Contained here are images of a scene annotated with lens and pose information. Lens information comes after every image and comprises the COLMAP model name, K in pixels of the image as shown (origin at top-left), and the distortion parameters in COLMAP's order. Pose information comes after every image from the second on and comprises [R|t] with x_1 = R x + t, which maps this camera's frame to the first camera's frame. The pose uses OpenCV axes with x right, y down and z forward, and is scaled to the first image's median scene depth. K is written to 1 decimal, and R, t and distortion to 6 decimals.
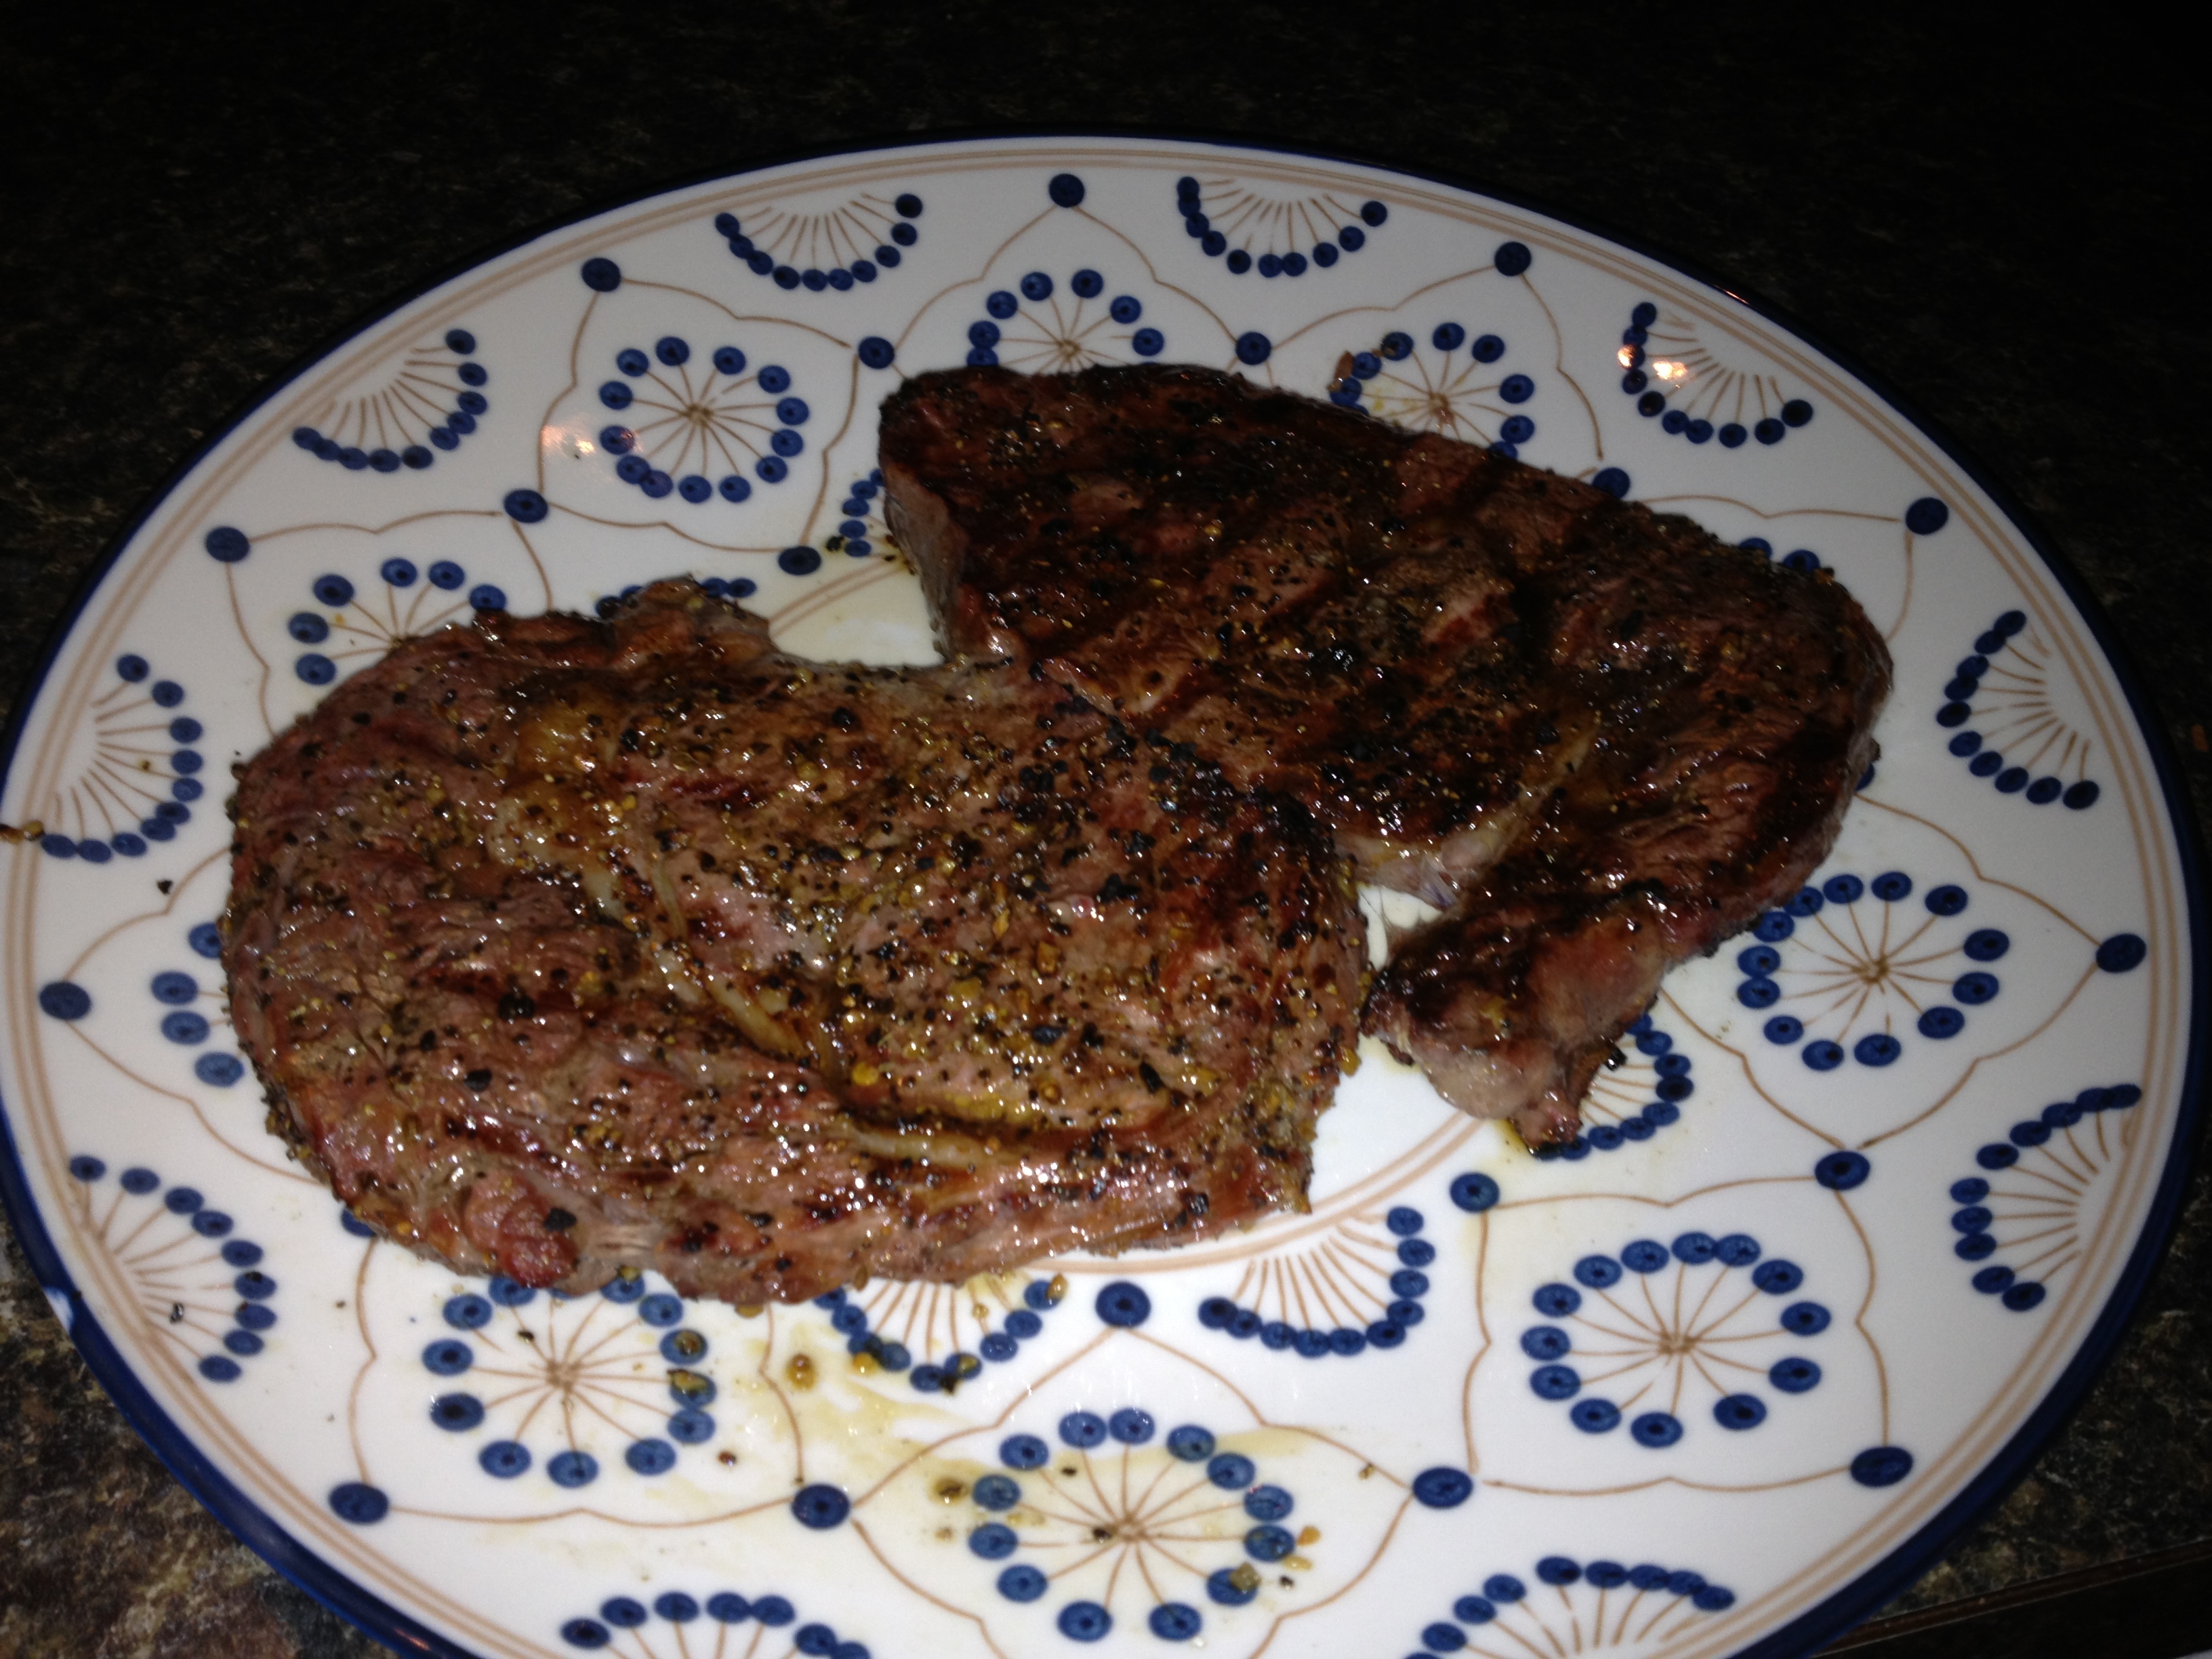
lens RADIAL K [[2179.5, 0, 1106.0], [0, 2179.5, 829.5], [0, 0, 1]] dist [0.185144, -0.506375]
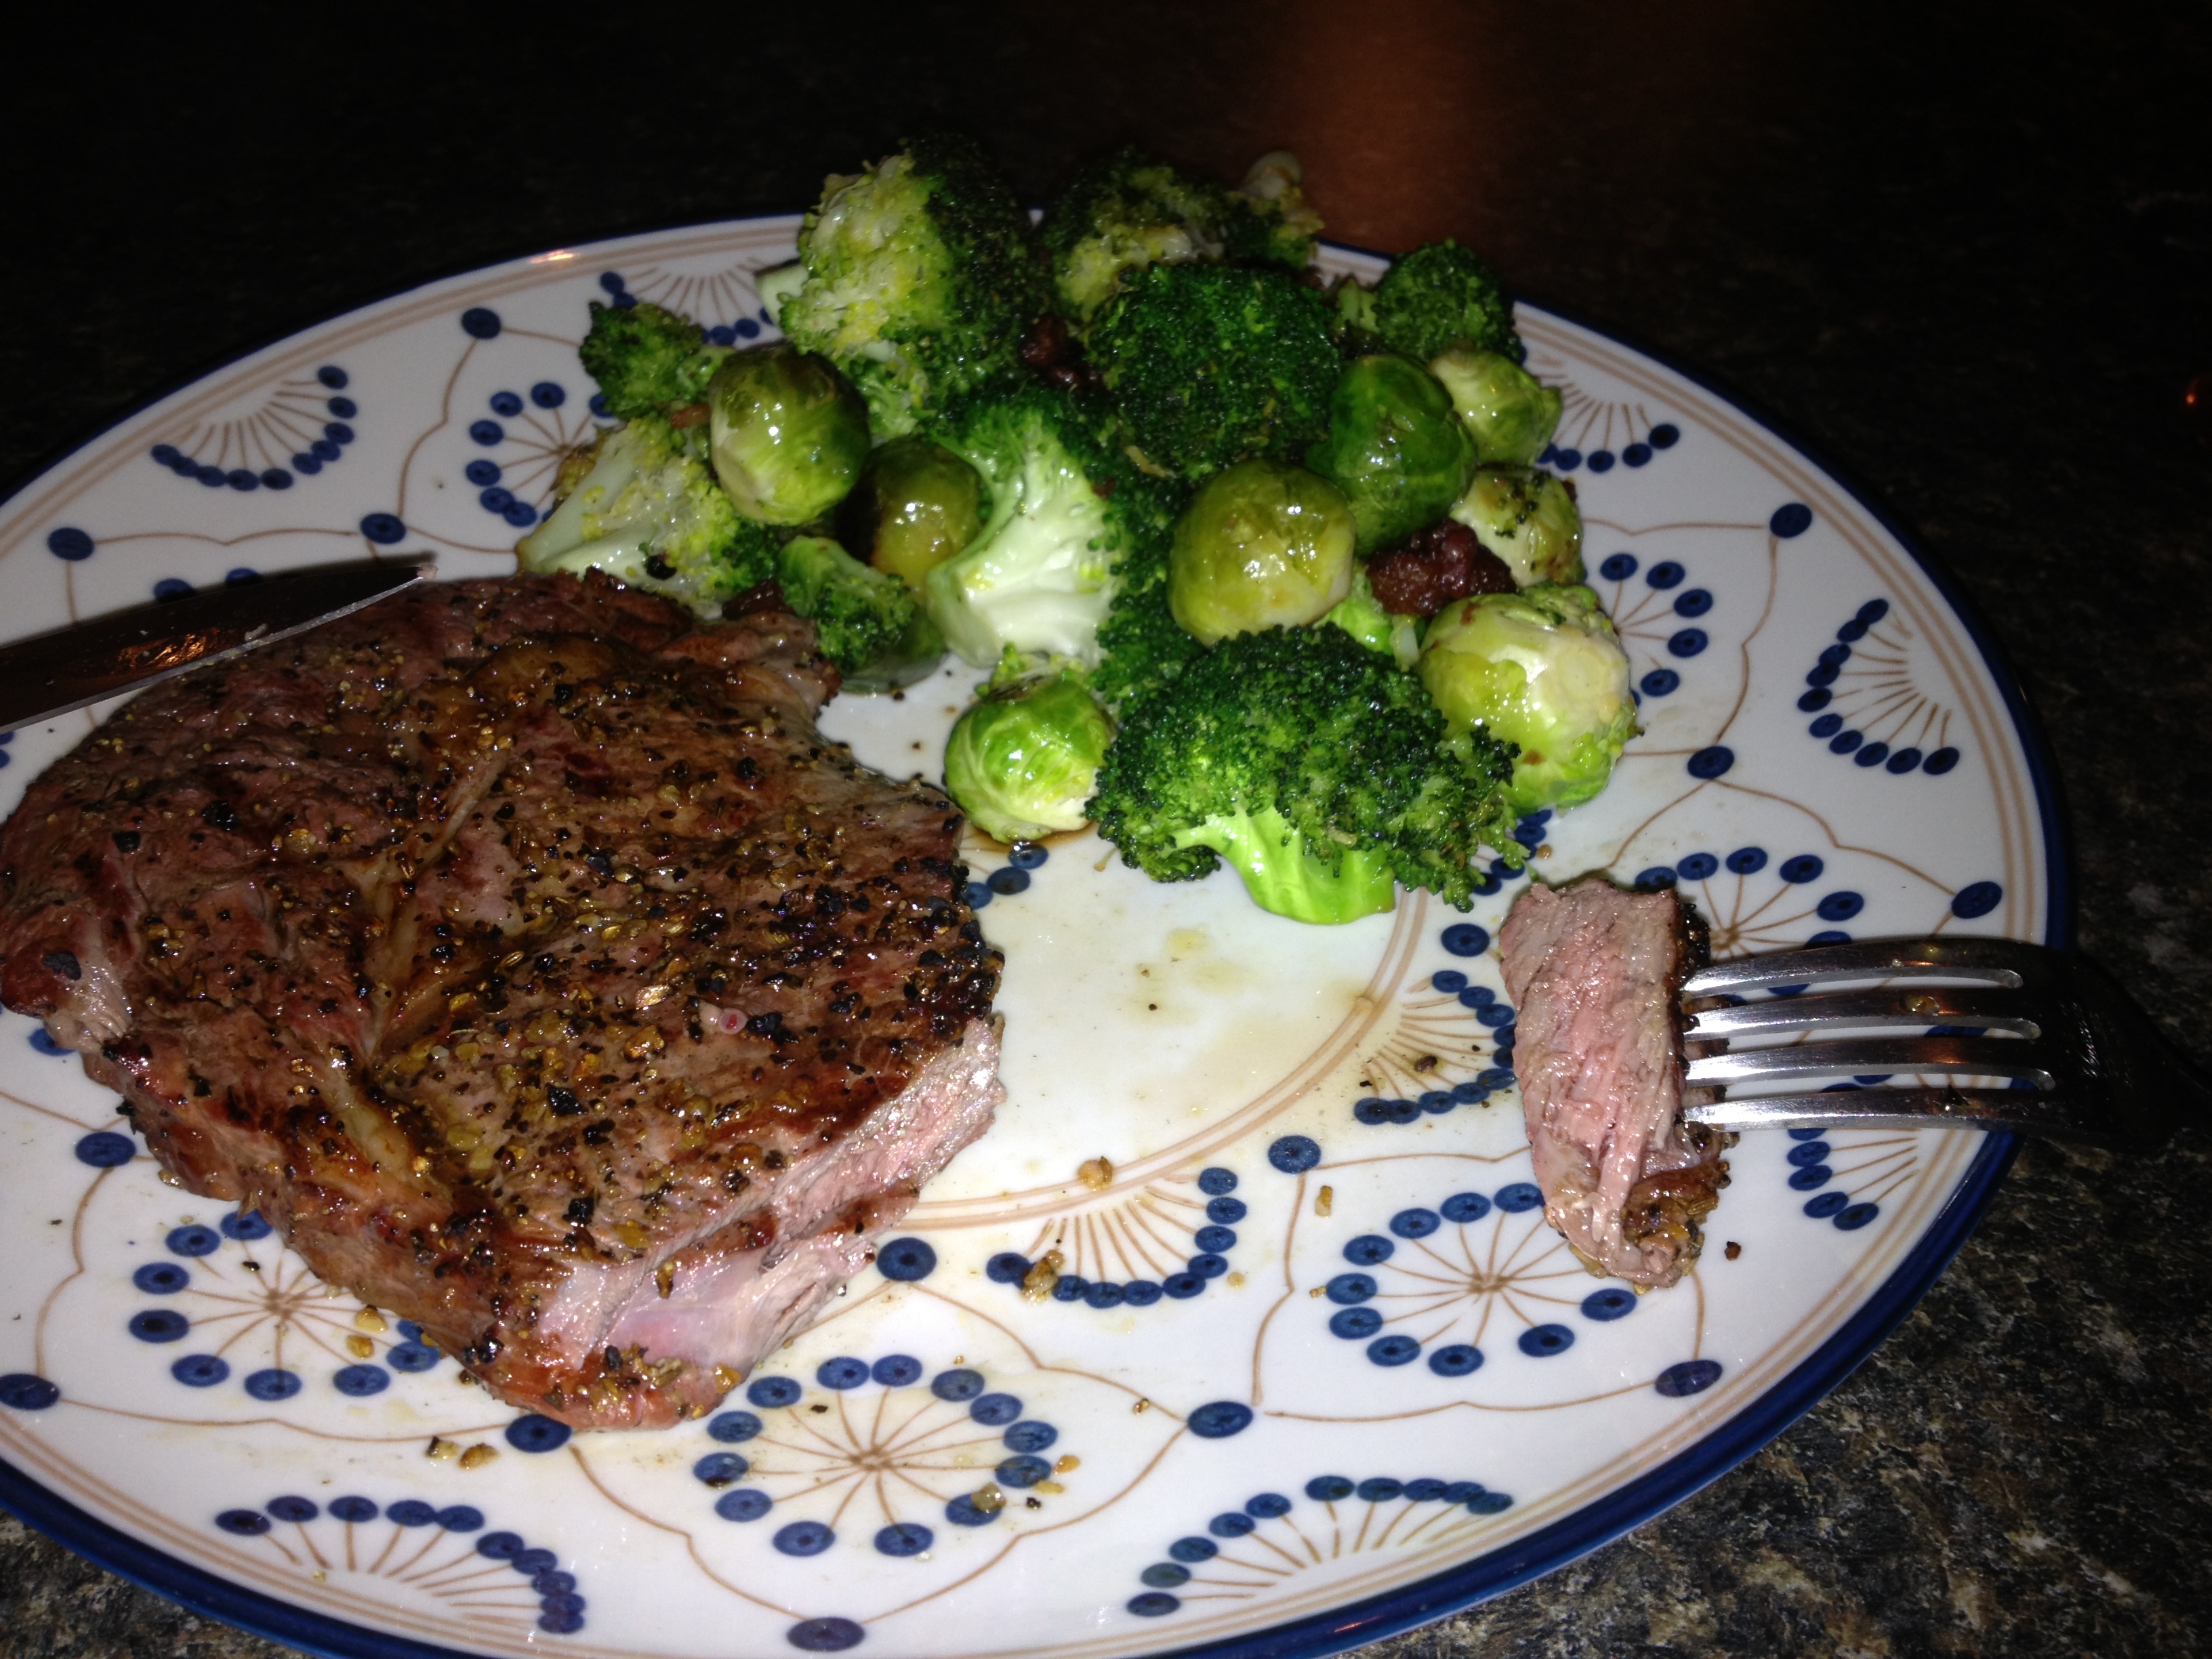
lens RADIAL K [[2179.5, 0, 1106.0], [0, 2179.5, 829.5], [0, 0, 1]] dist [0.185144, -0.506375]
pose [[0.999558, -0.000448, -0.029723, 0.120671], [-0.003938, 0.989078, -0.147341, 0.173922], [0.029465, 0.147393, 0.988639, 0.054672]]
